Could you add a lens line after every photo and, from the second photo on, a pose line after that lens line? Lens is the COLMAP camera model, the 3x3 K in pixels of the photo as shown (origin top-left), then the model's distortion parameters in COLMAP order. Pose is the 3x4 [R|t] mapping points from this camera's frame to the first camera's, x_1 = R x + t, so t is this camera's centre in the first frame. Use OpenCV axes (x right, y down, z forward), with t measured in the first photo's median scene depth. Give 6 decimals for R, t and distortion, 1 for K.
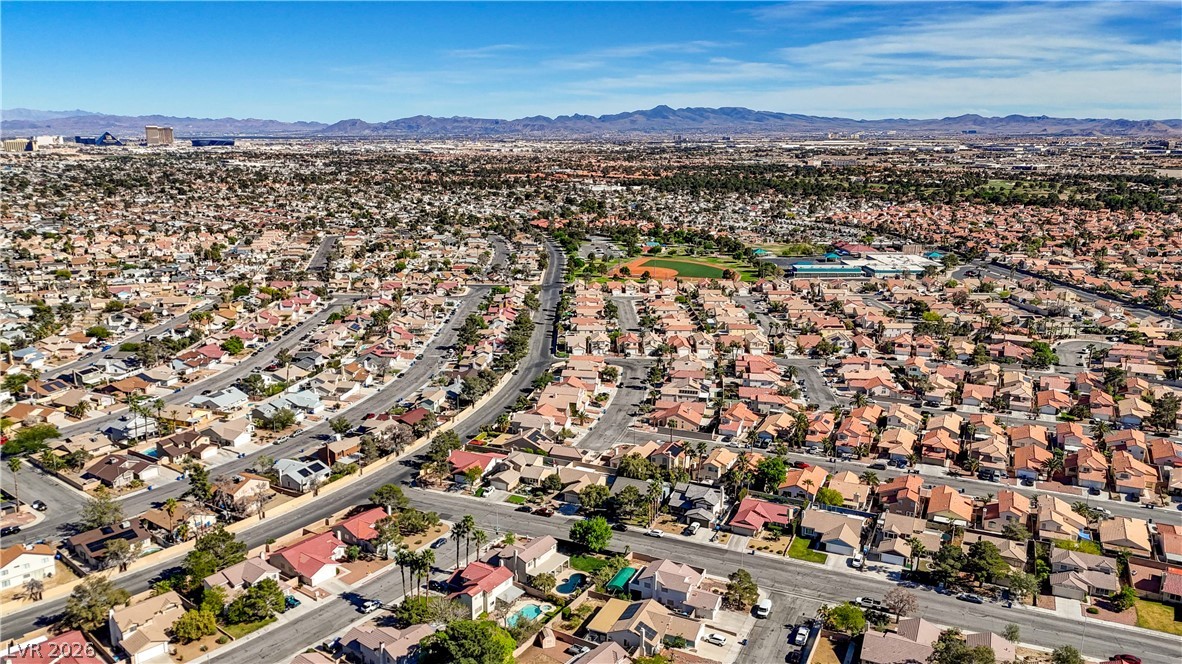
lens RADIAL K [[874.9, 0, 593.4], [0, 874.9, 331.3], [0, 0, 1]] dist [0.057224, -0.015126]
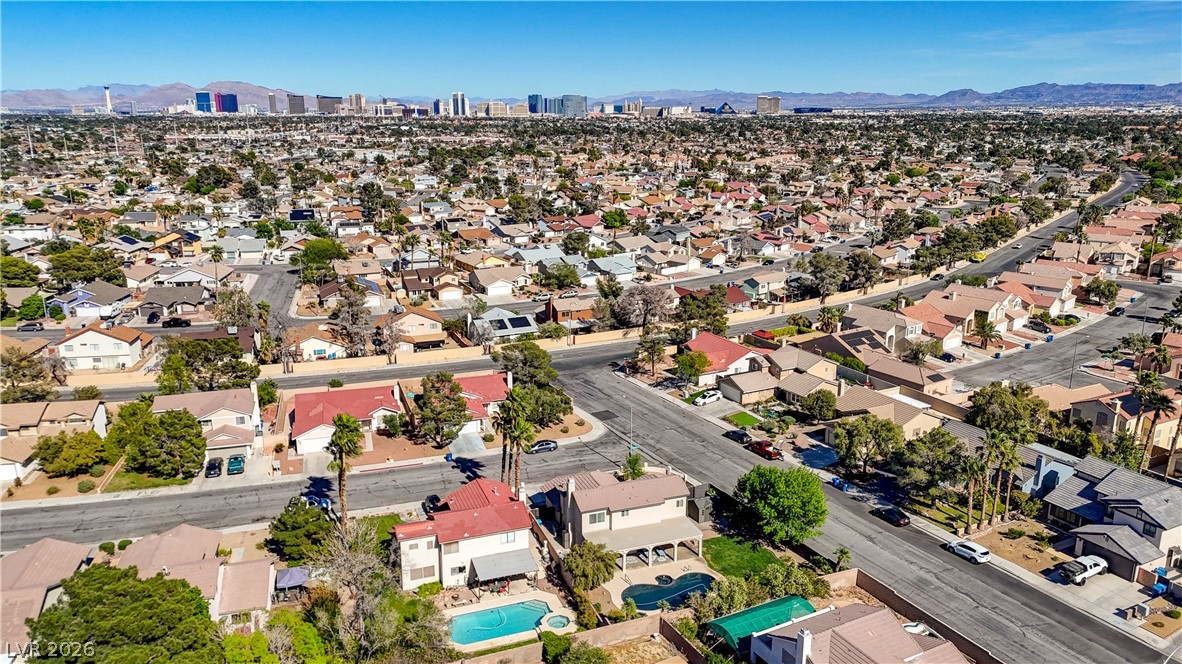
lens RADIAL K [[874.9, 0, 588.6], [0, 874.9, 331.2], [0, 0, 1]] dist [0.057224, -0.015126]
pose [[0.798817, 0.147221, -0.583281, 0.138471], [-0.128974, 0.988959, 0.072982, 0.110567], [0.587585, 0.016928, 0.808985, 0.507539]]
